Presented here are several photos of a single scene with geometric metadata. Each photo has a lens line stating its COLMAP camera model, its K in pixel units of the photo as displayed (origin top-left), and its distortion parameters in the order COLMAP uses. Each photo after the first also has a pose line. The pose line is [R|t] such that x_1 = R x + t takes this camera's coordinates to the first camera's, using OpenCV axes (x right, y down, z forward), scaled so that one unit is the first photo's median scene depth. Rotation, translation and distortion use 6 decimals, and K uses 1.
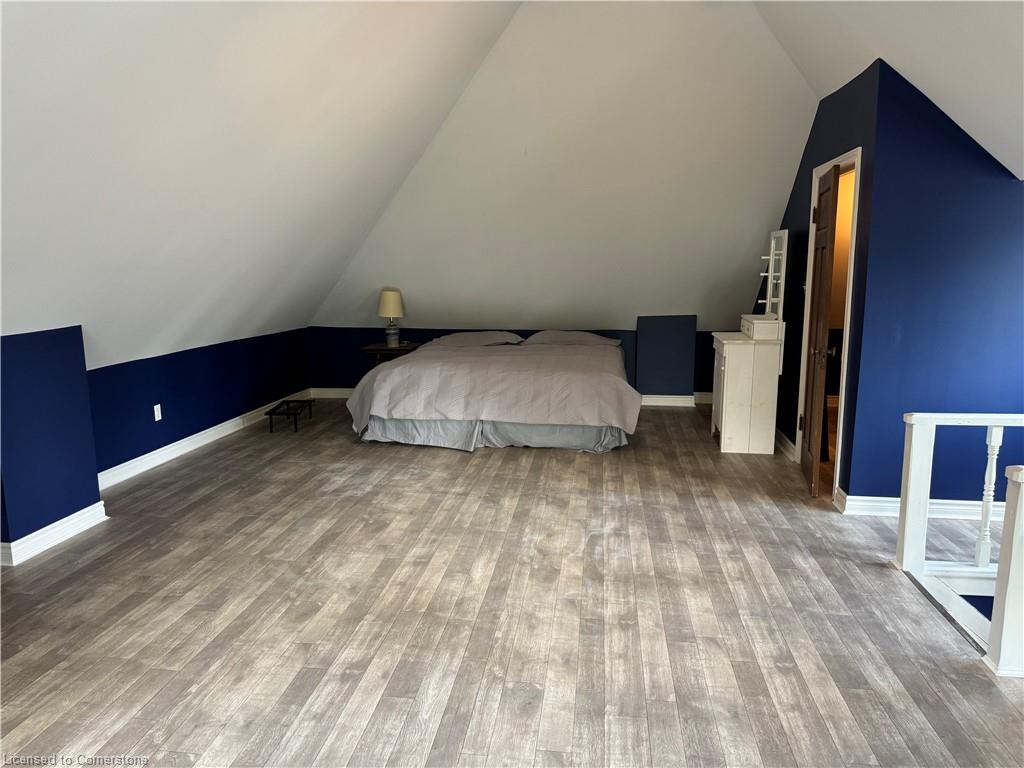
lens RADIAL K [[705.0, 0, 511.6], [0, 705.0, 383.6], [0, 0, 1]] dist [-0.010351, -0.002293]
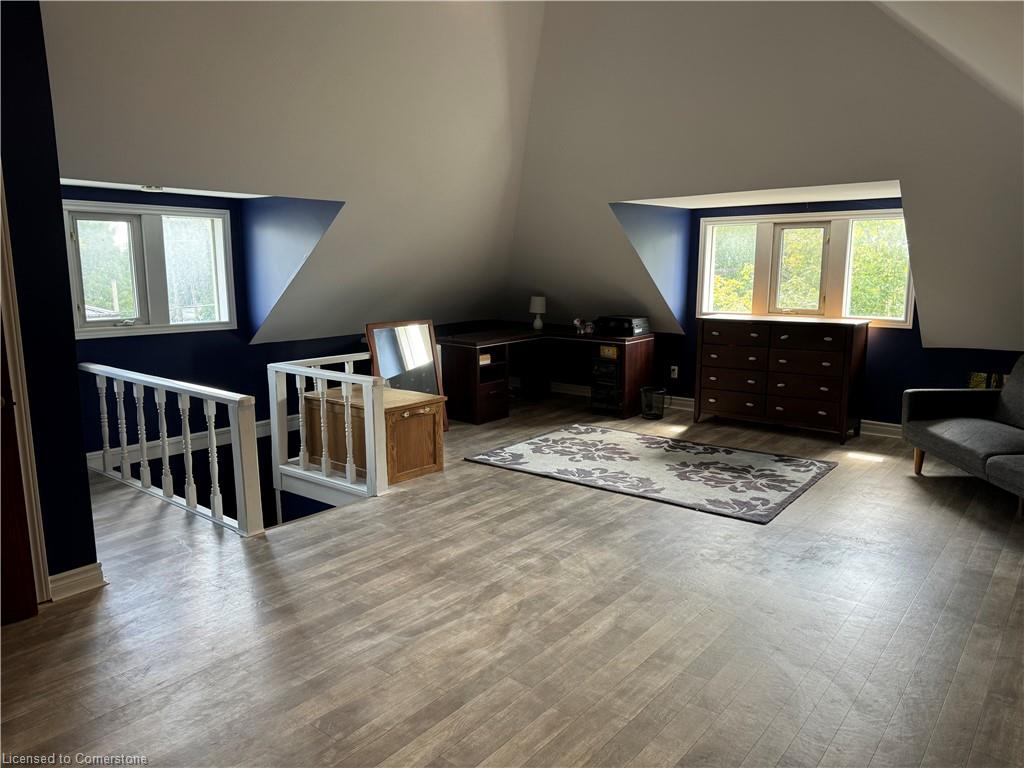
lens RADIAL K [[705.0, 0, 511.2], [0, 705.0, 384.9], [0, 0, 1]] dist [-0.010351, -0.002293]
pose [[-0.847556, -0.074527, 0.525447, -0.372399], [0.099041, 0.950485, 0.294567, -0.259899], [-0.521382, 0.301703, -0.798208, 1.635334]]
